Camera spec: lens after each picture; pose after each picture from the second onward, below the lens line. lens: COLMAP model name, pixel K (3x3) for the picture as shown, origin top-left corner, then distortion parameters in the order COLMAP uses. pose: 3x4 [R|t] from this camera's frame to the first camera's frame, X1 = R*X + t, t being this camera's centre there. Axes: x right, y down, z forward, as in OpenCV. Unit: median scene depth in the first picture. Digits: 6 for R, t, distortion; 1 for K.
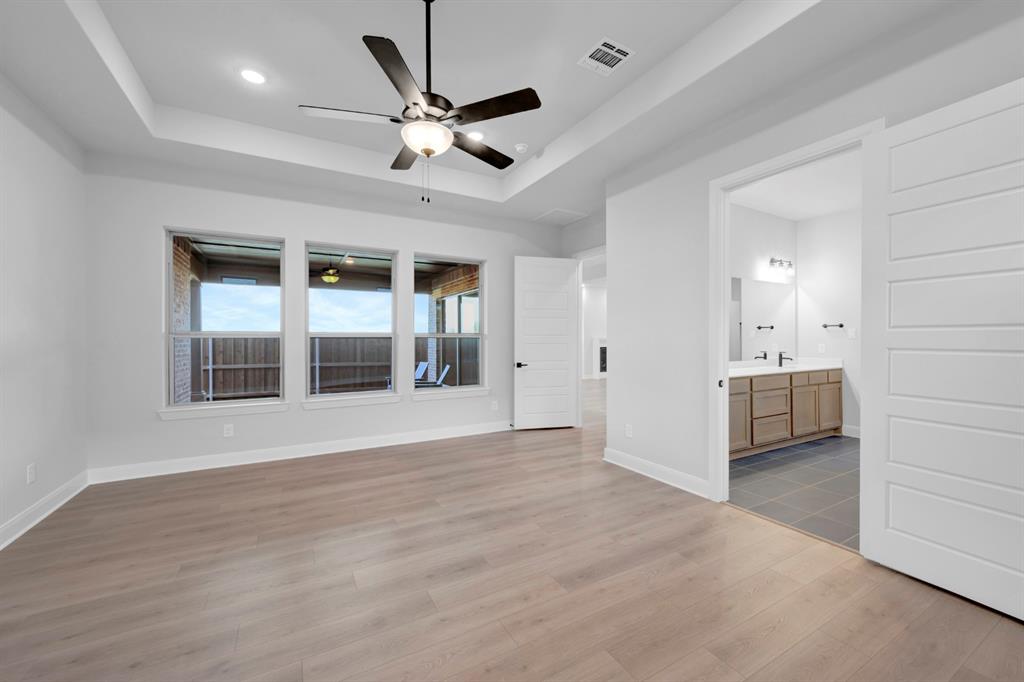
lens RADIAL K [[403.6, 0, 517.0], [0, 403.6, 339.9], [0, 0, 1]] dist [0.000326, -0.000107]
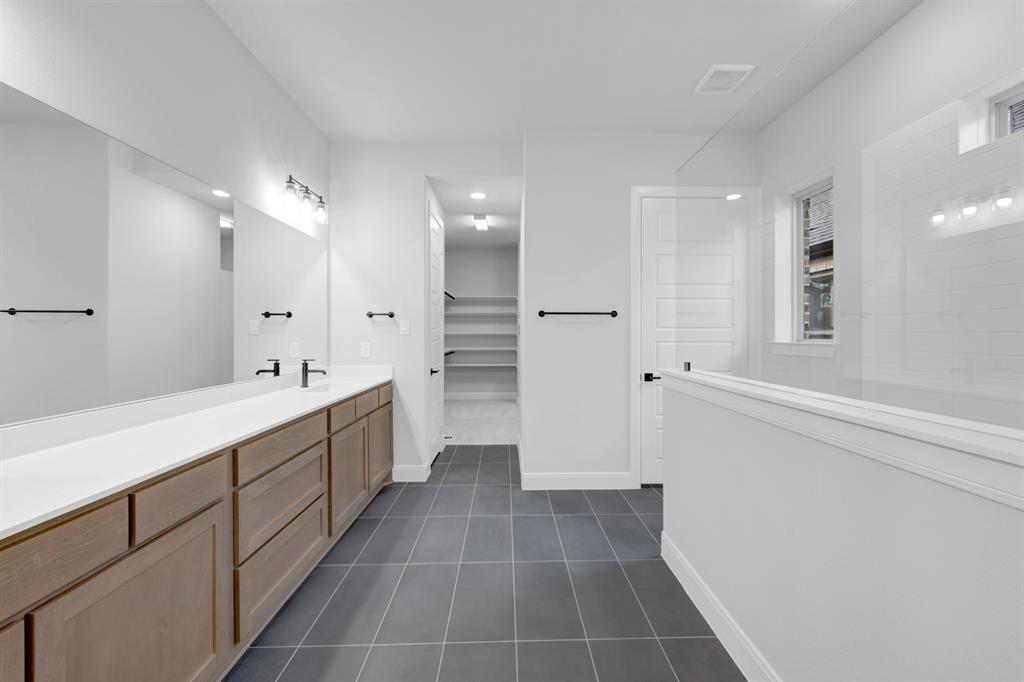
lens RADIAL K [[403.6, 0, 517.0], [0, 403.6, 339.9], [0, 0, 1]] dist [0.000326, -0.000107]
pose [[0.467723, -0.003702, 0.883867, 0.319649], [-0.004982, 0.999964, 0.006825, -0.000814], [-0.883861, -0.007595, 0.467688, 0.514876]]
